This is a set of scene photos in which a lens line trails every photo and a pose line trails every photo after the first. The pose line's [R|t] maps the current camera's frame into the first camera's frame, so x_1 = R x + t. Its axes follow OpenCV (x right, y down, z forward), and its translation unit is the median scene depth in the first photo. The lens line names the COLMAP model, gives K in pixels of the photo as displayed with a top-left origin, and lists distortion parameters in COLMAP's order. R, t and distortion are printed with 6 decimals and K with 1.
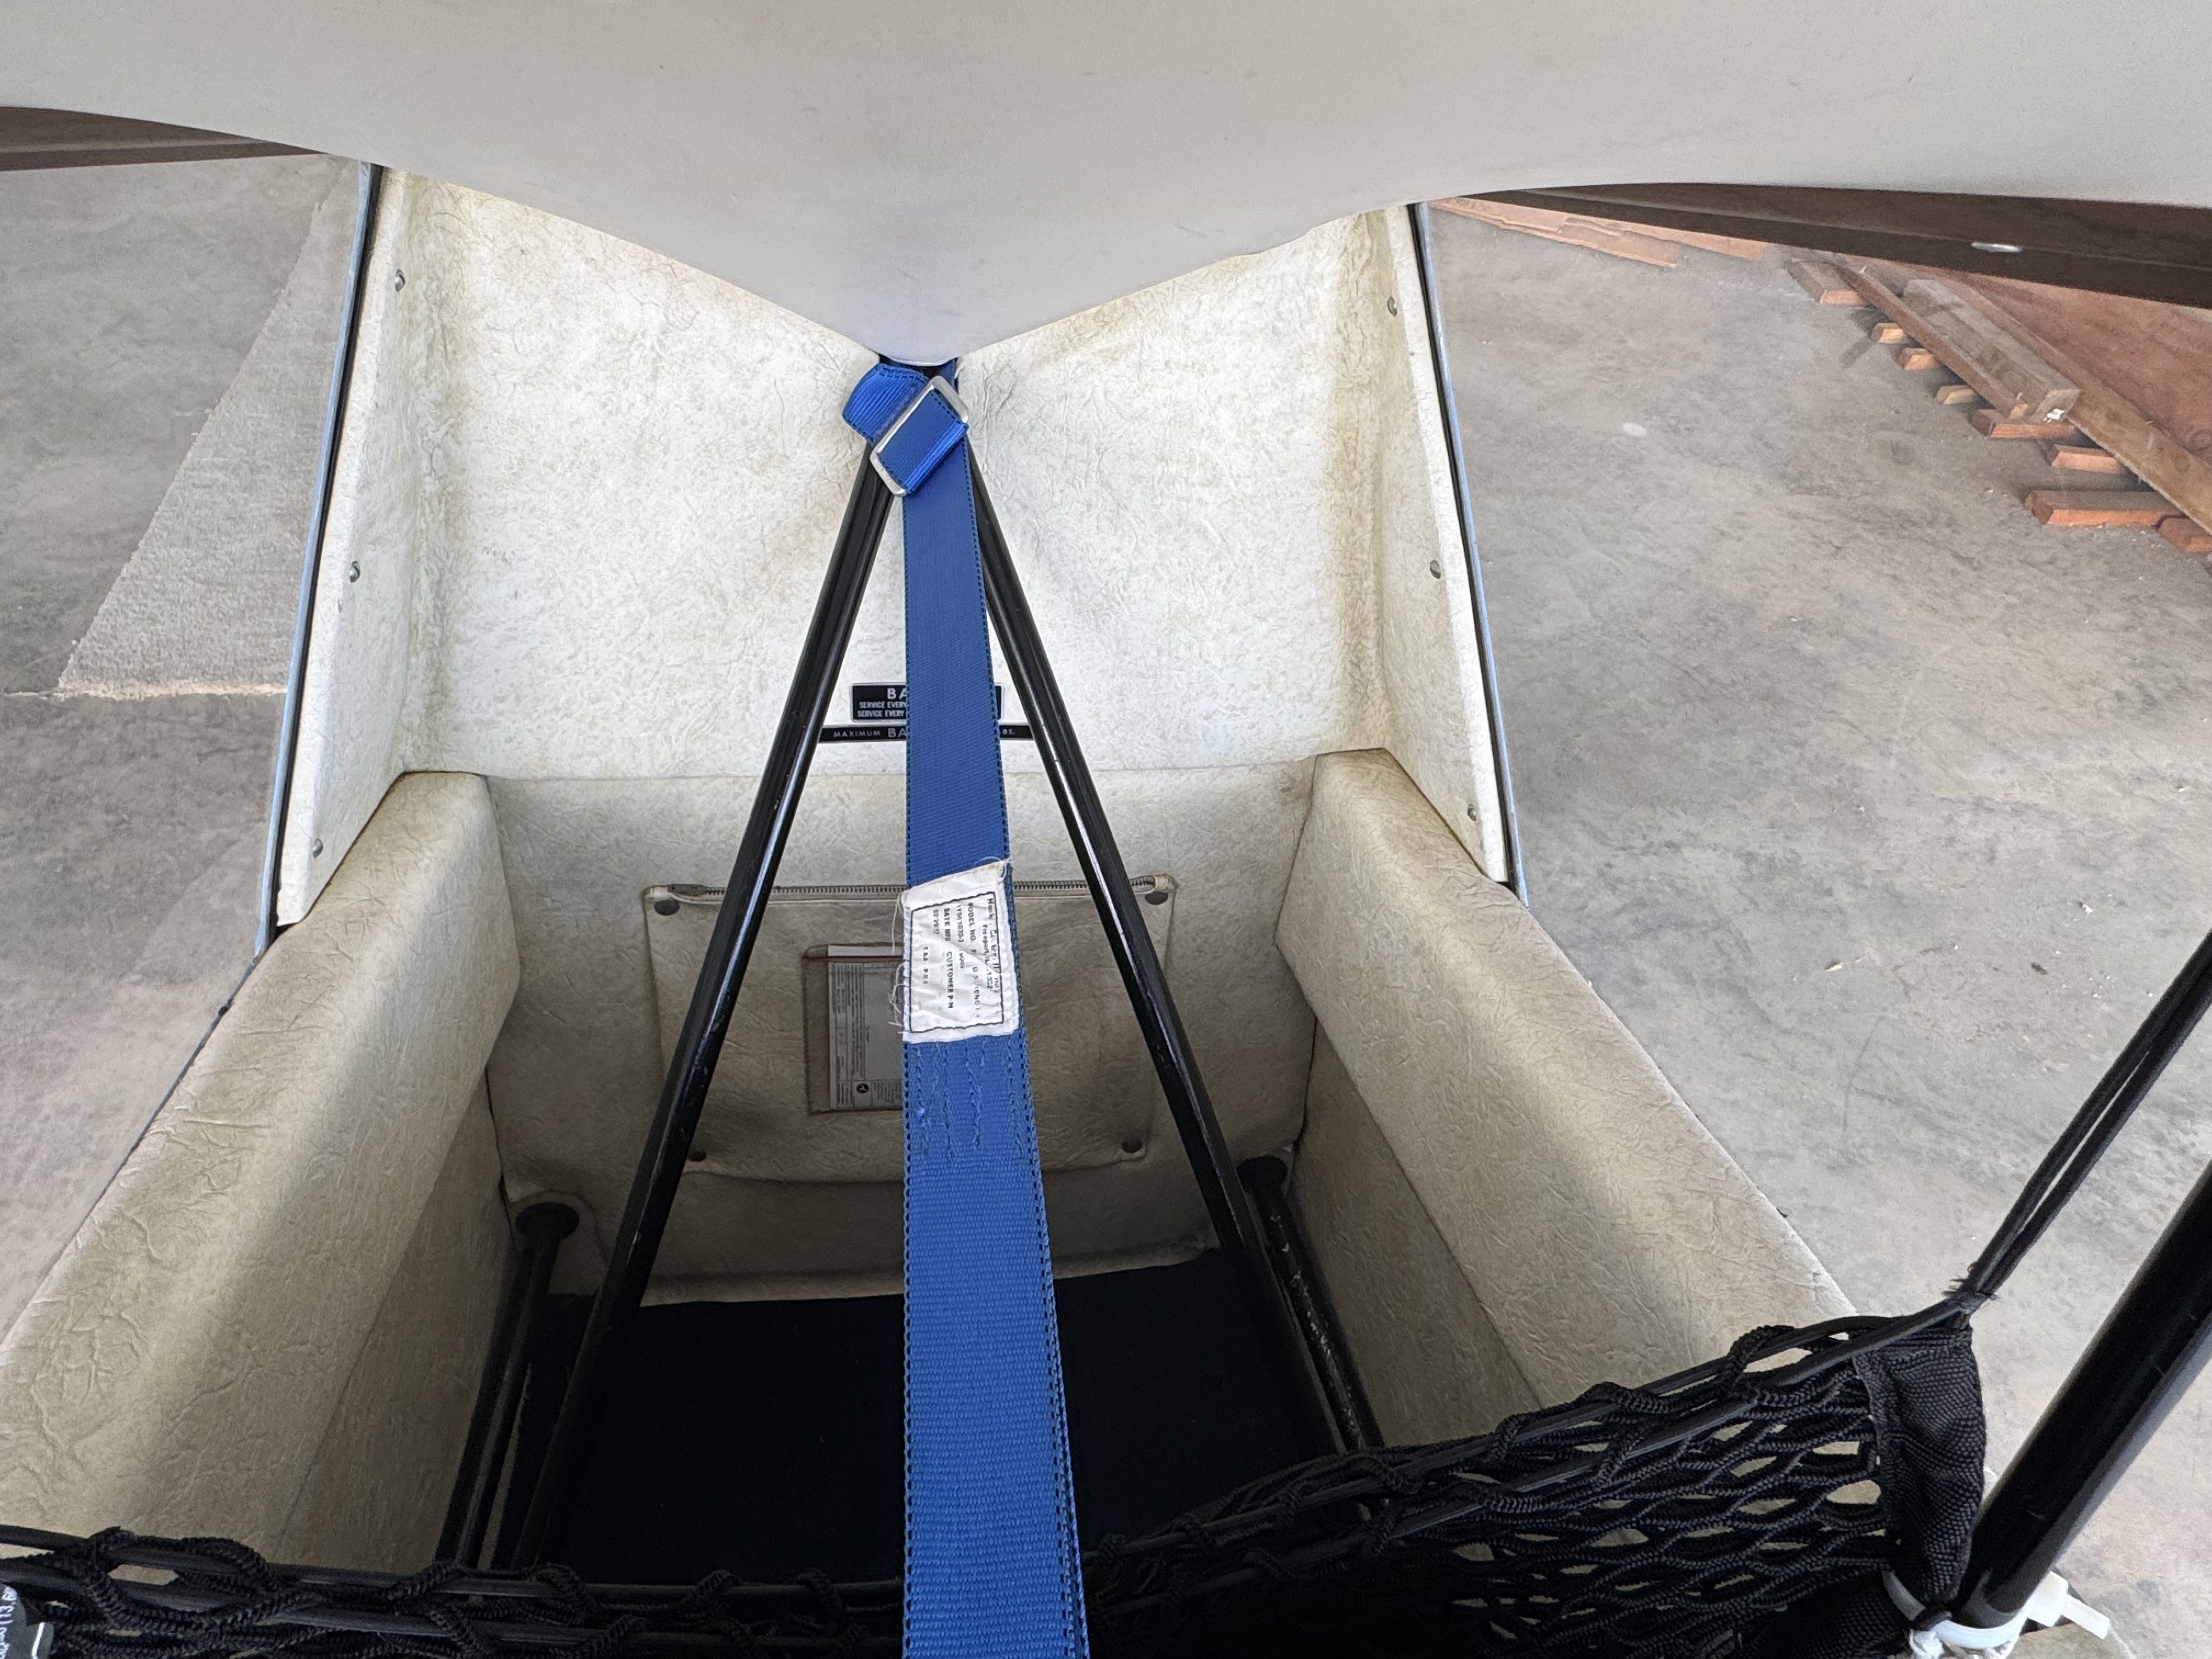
lens RADIAL K [[1351.0, 0, 1106.0], [0, 1351.0, 829.5], [0, 0, 1]] dist [-0.005148, -0.008615]
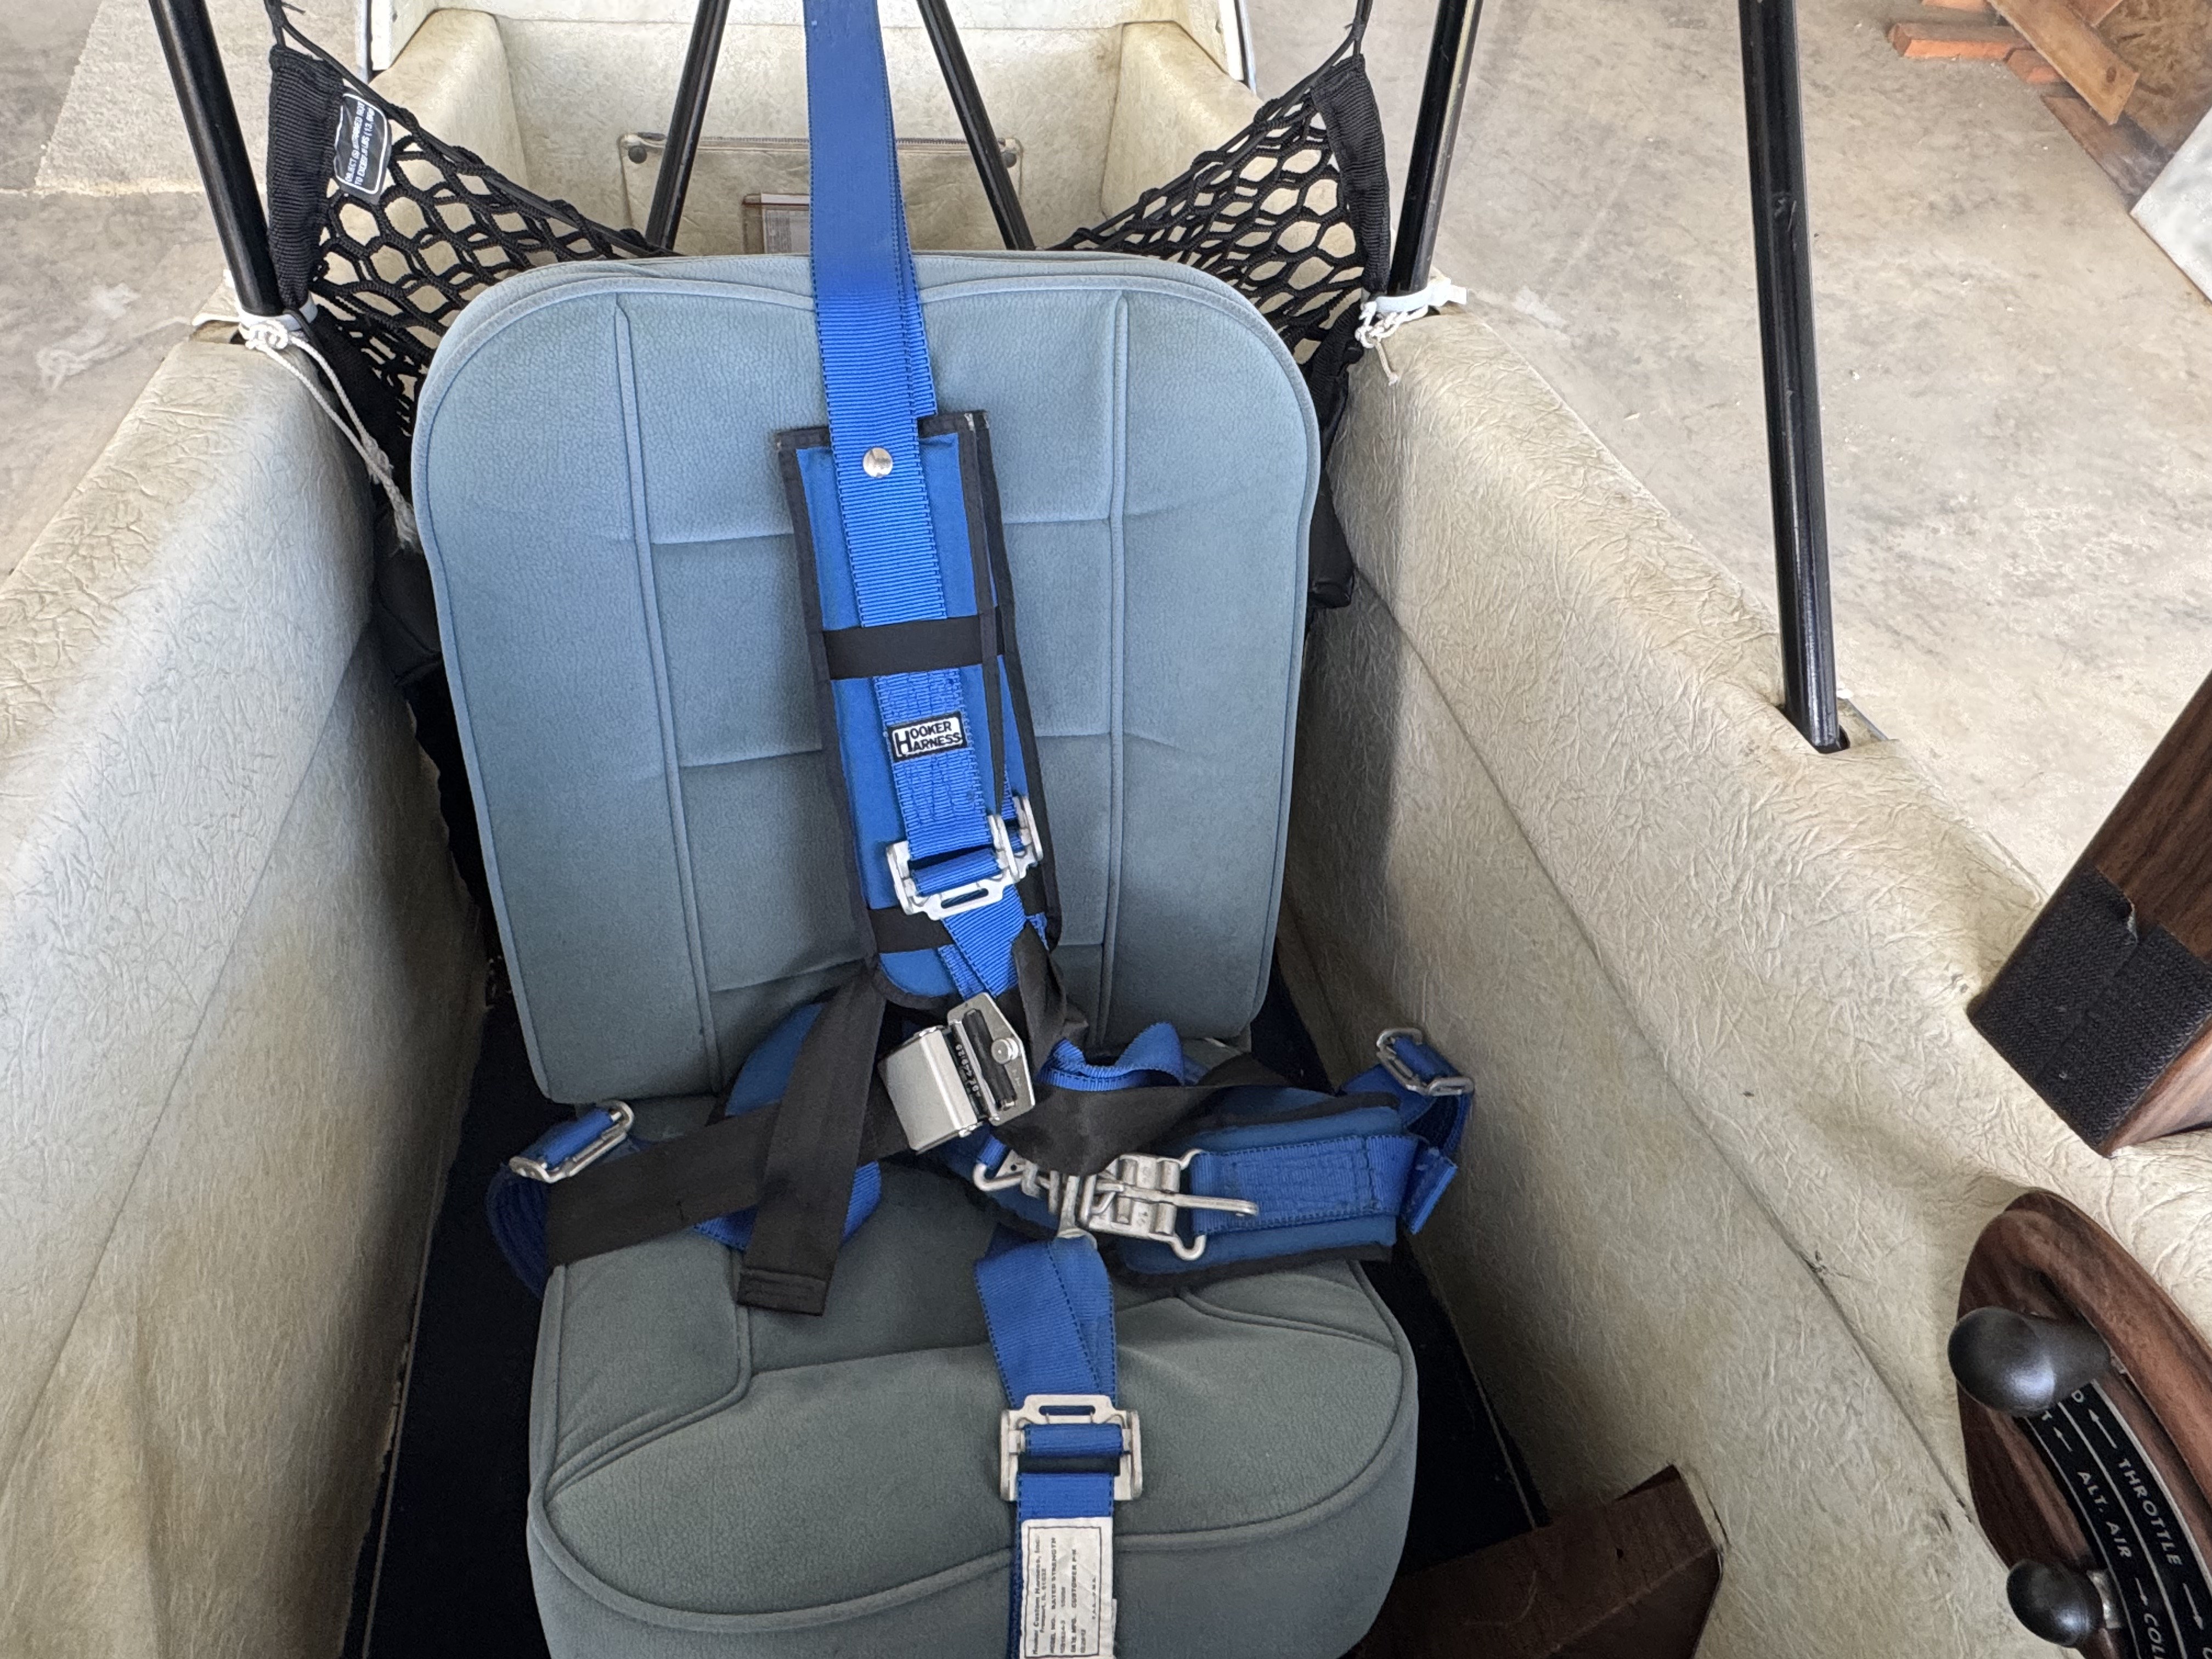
lens RADIAL K [[1347.7, 0, 1091.7], [0, 1347.7, 827.1], [0, 0, 1]] dist [-0.001434, -0.007524]
pose [[0.999536, -0.015593, 0.026156, 0.032643], [0.009622, 0.976662, 0.214568, 0.177744], [-0.028891, -0.214217, 0.976359, -0.189626]]
